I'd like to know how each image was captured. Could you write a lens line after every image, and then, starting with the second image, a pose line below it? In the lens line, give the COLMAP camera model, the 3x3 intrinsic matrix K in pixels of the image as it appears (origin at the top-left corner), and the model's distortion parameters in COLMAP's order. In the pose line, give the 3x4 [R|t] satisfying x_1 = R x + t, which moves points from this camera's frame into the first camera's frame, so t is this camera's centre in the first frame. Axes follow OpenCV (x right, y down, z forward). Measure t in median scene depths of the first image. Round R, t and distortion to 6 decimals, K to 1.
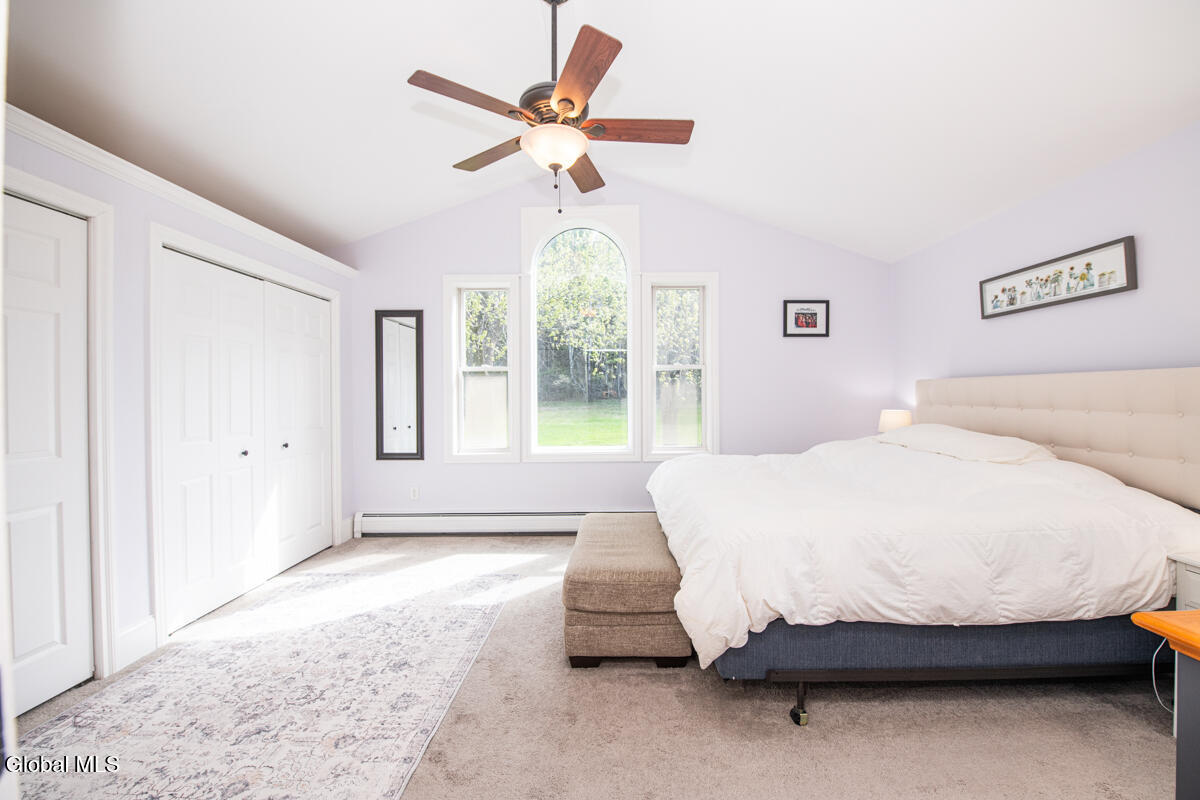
lens RADIAL K [[484.6, 0, 606.3], [0, 484.6, 401.7], [0, 0, 1]] dist [0.007921, -0.002573]
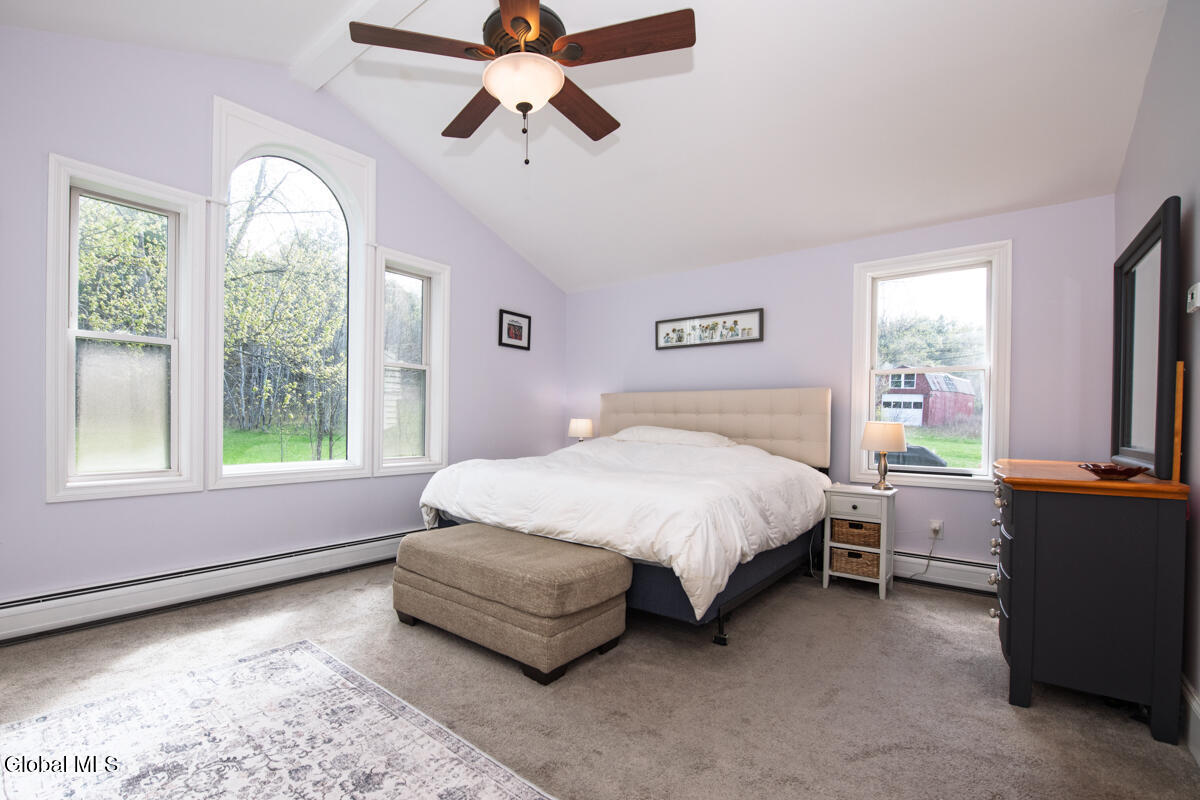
lens RADIAL K [[516.9, 0, 585.0], [0, 516.9, 429.2], [0, 0, 1]] dist [-0.007532, -0.001154]
pose [[0.644446, -0.001110, 0.764649, -0.535140], [-0.005882, 0.999962, 0.006409, 0.053249], [-0.764627, -0.008628, 0.644415, 0.248368]]
